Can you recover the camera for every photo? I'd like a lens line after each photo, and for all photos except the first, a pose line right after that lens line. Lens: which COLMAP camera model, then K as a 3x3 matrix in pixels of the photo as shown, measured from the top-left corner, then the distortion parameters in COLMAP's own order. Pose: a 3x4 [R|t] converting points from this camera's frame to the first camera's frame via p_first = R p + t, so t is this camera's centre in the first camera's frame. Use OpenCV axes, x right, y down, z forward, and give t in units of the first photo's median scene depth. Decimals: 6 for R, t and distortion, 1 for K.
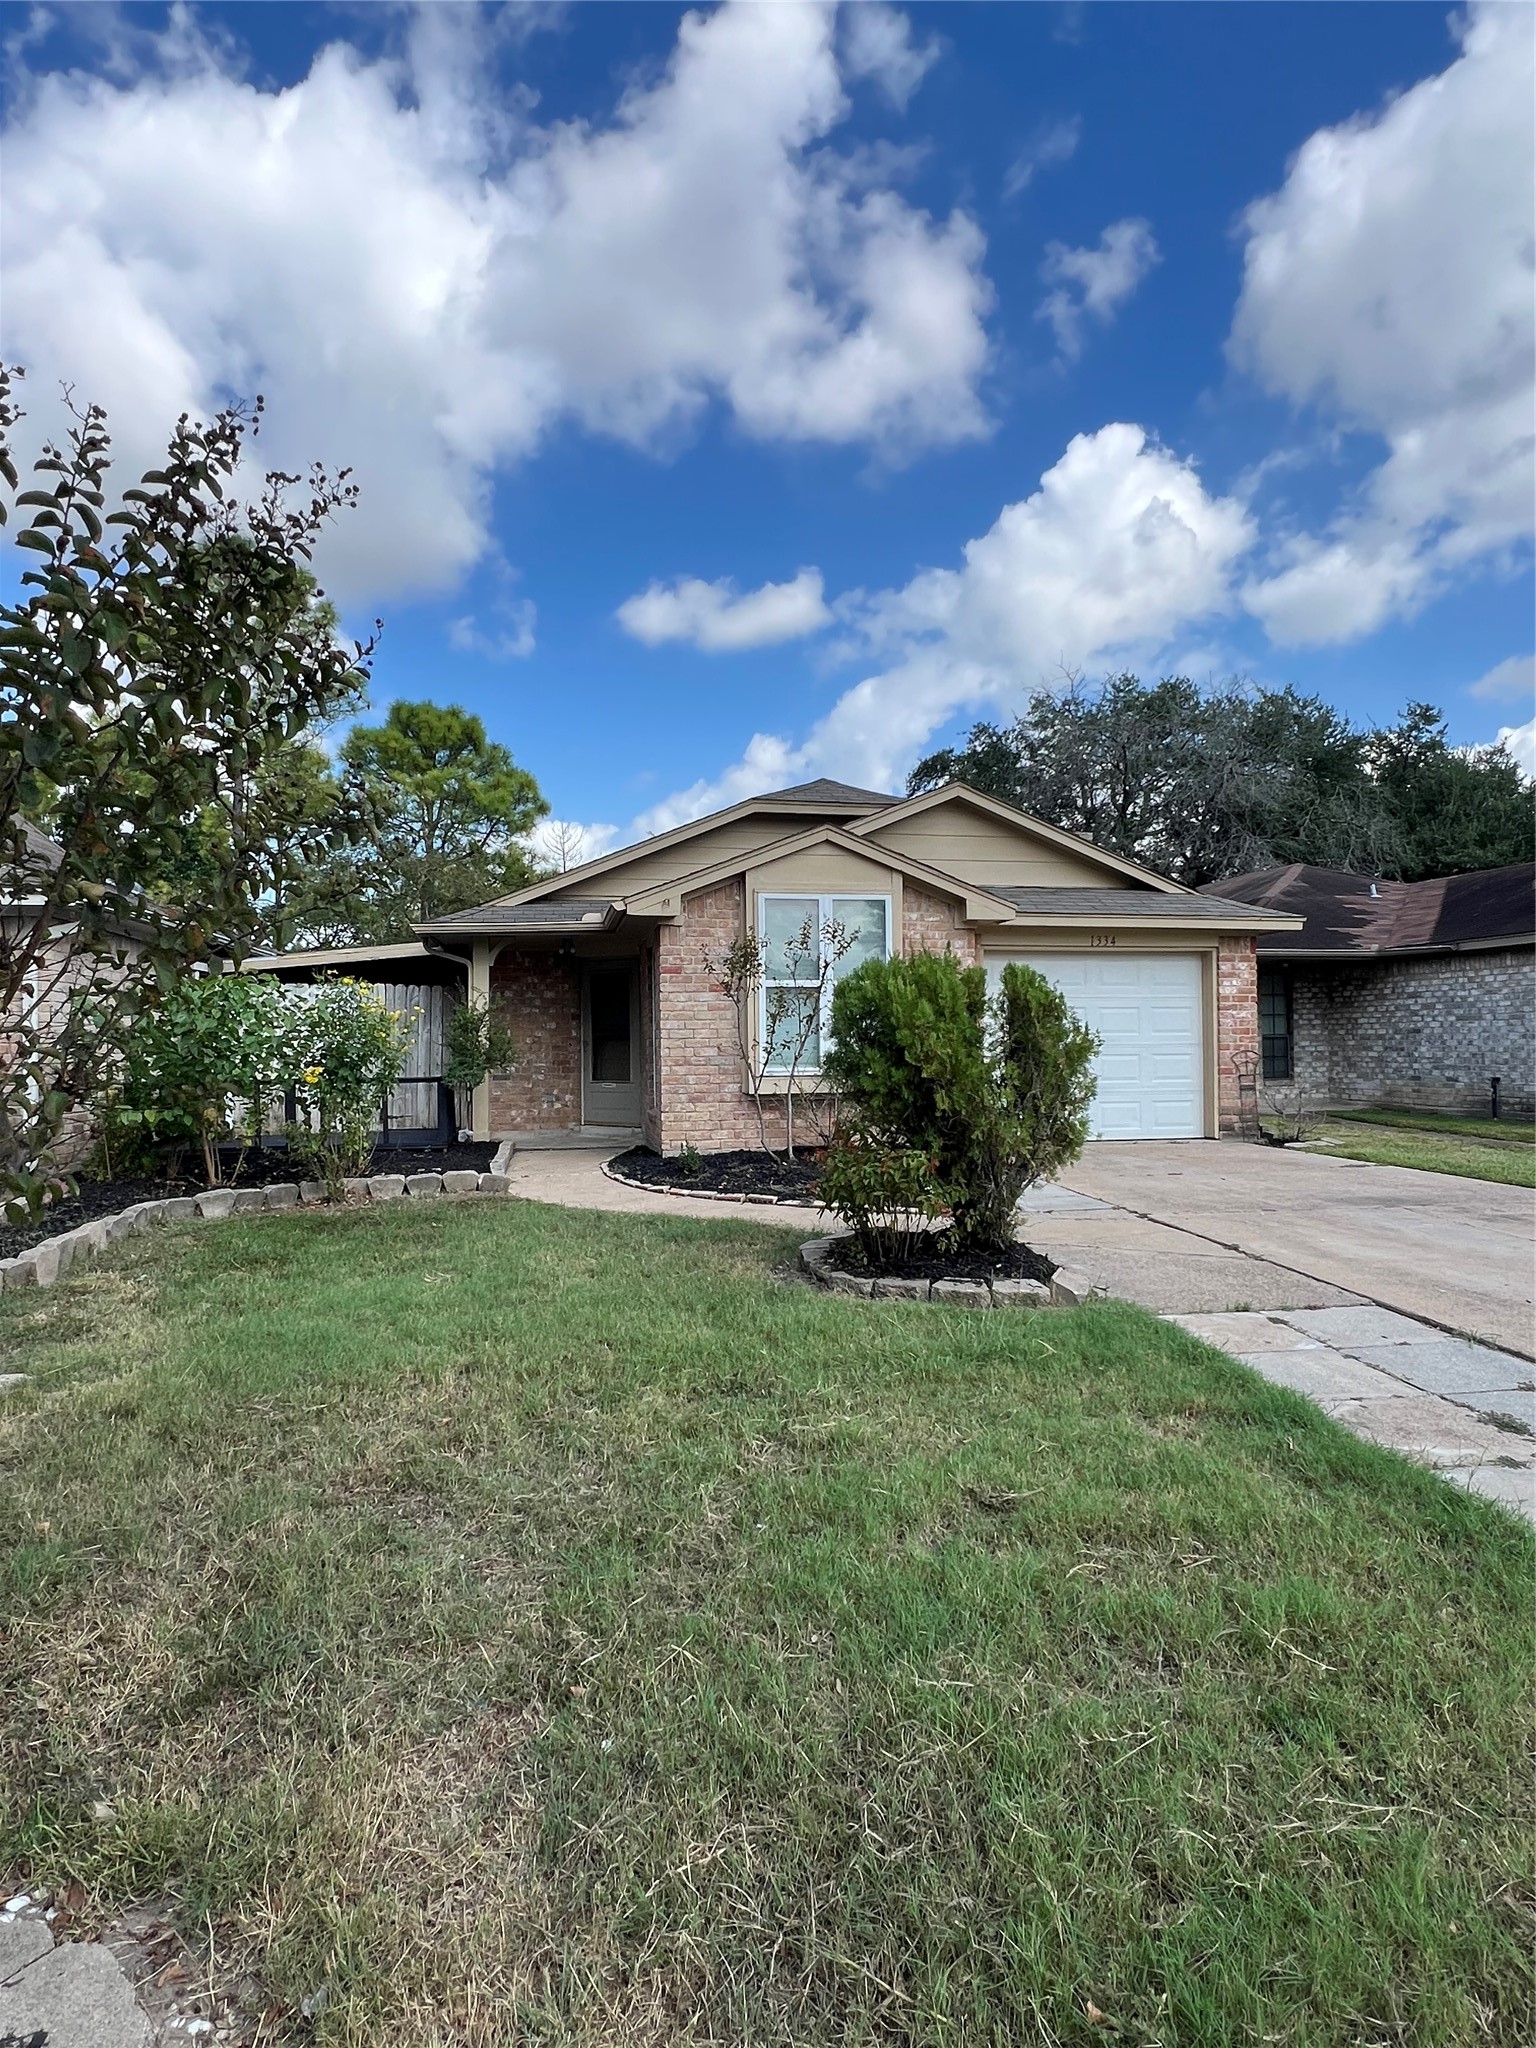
lens RADIAL K [[1142.8, 0, 768.0], [0, 1142.8, 1024.0], [0, 0, 1]] dist [0.000123, 0.000173]
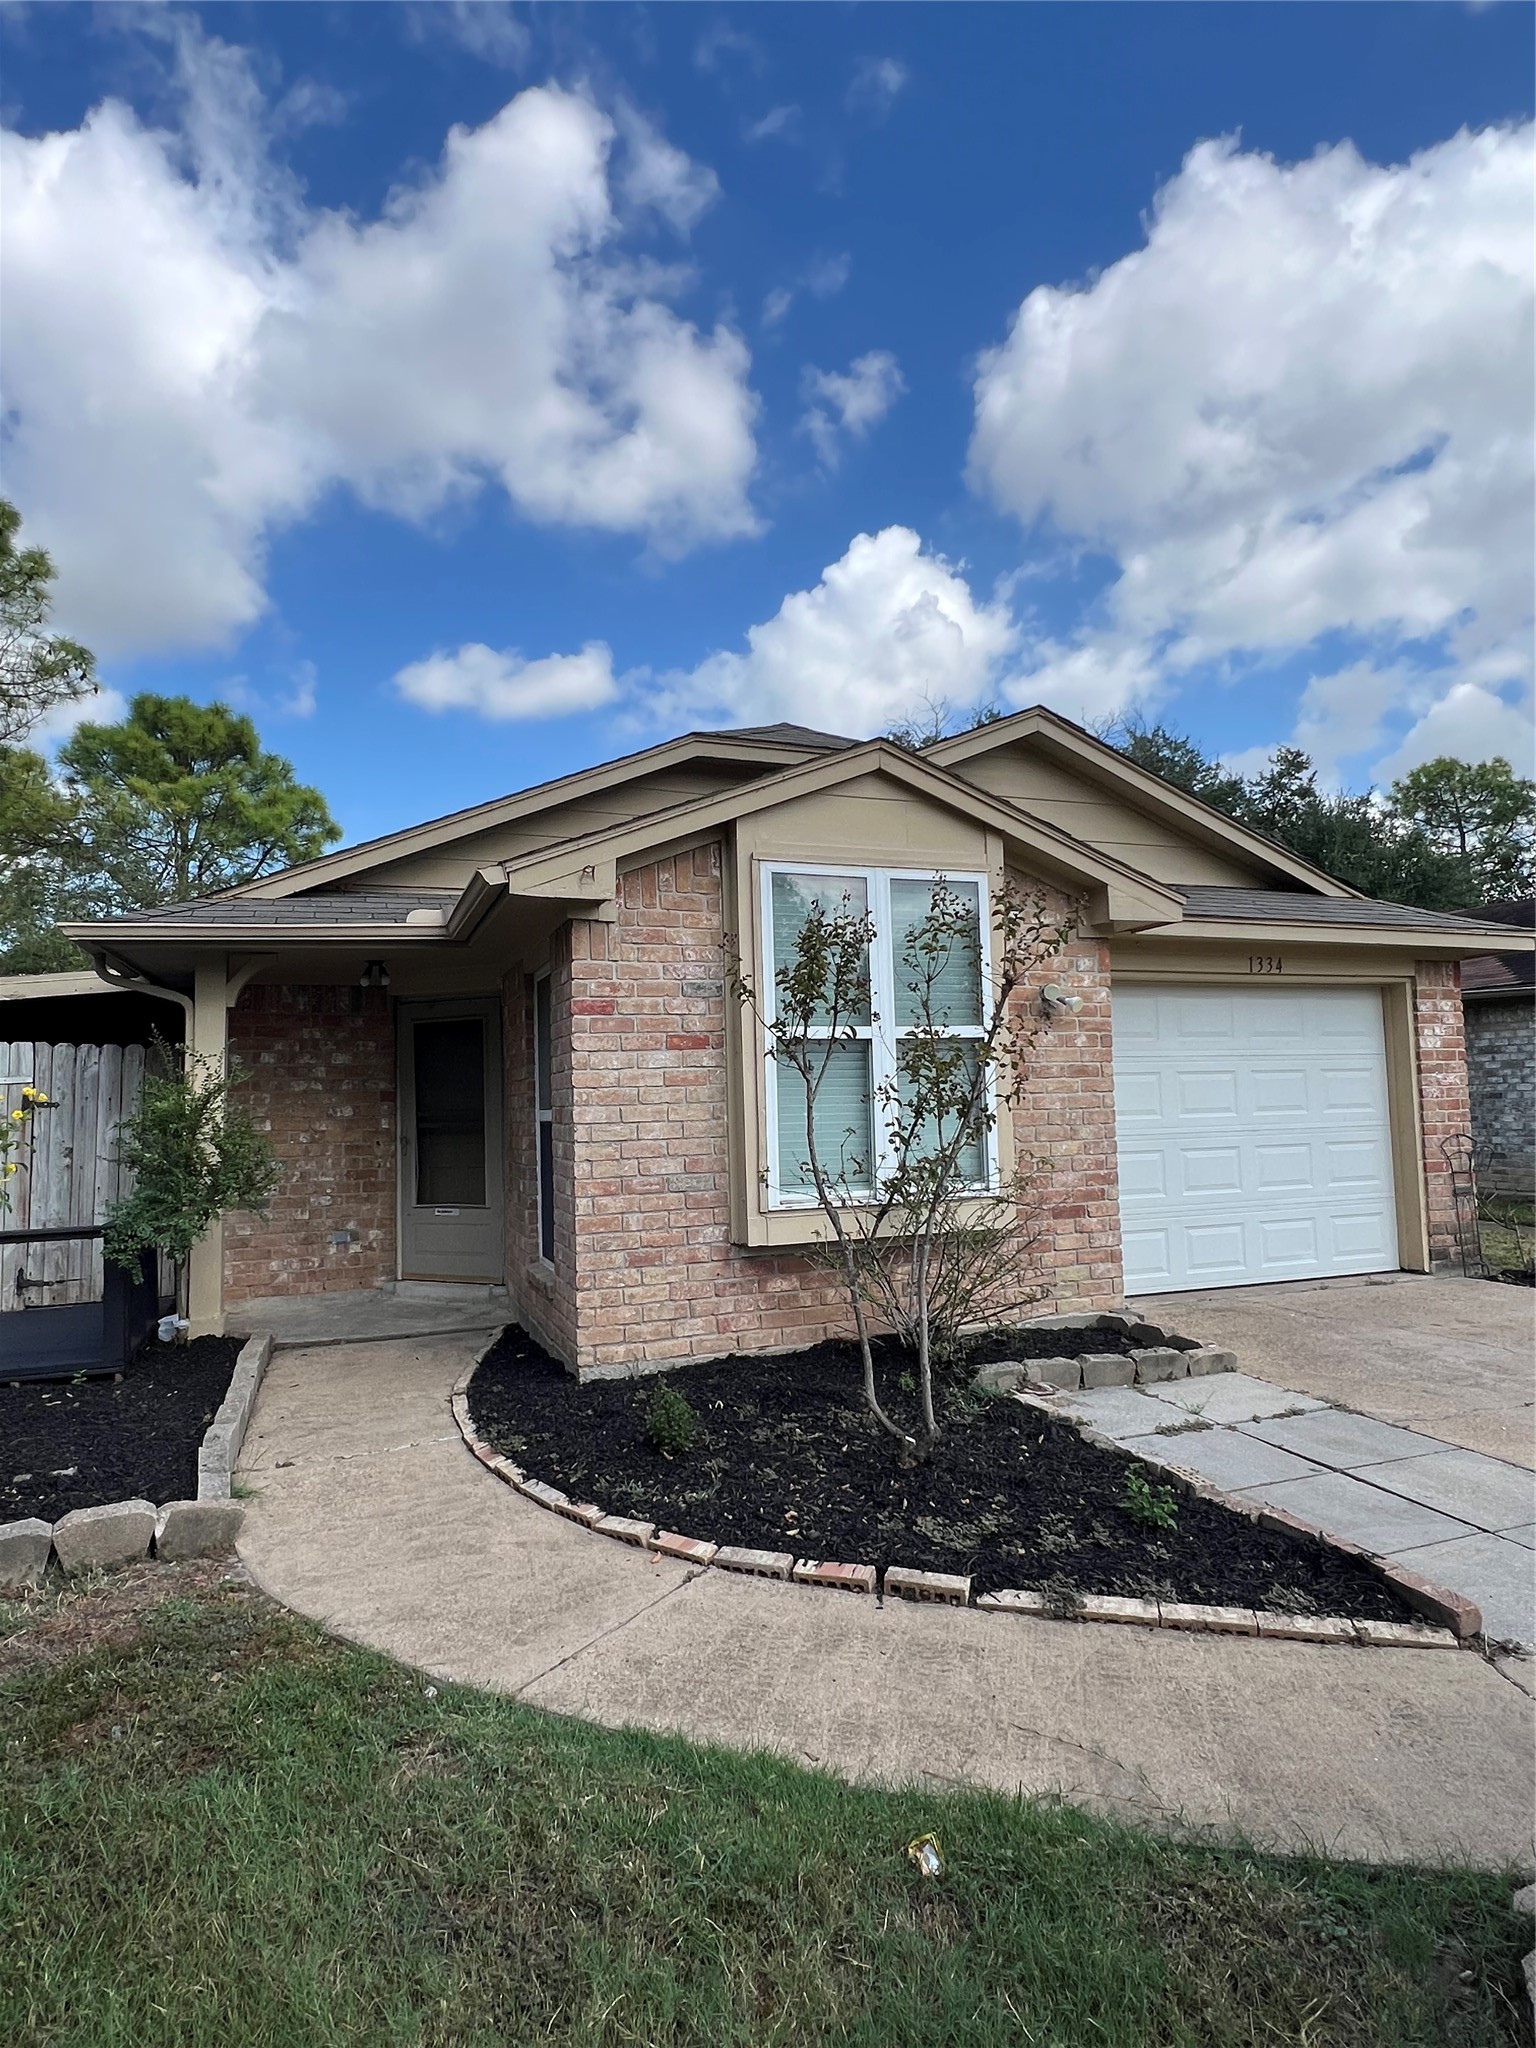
lens RADIAL K [[1142.8, 0, 768.0], [0, 1142.8, 1024.0], [0, 0, 1]] dist [0.000123, 0.000173]
pose [[0.985441, -0.003936, 0.169974, -0.077518], [0.013318, 0.998447, -0.054092, -0.009176], [-0.169497, 0.055569, 0.983963, 0.396201]]
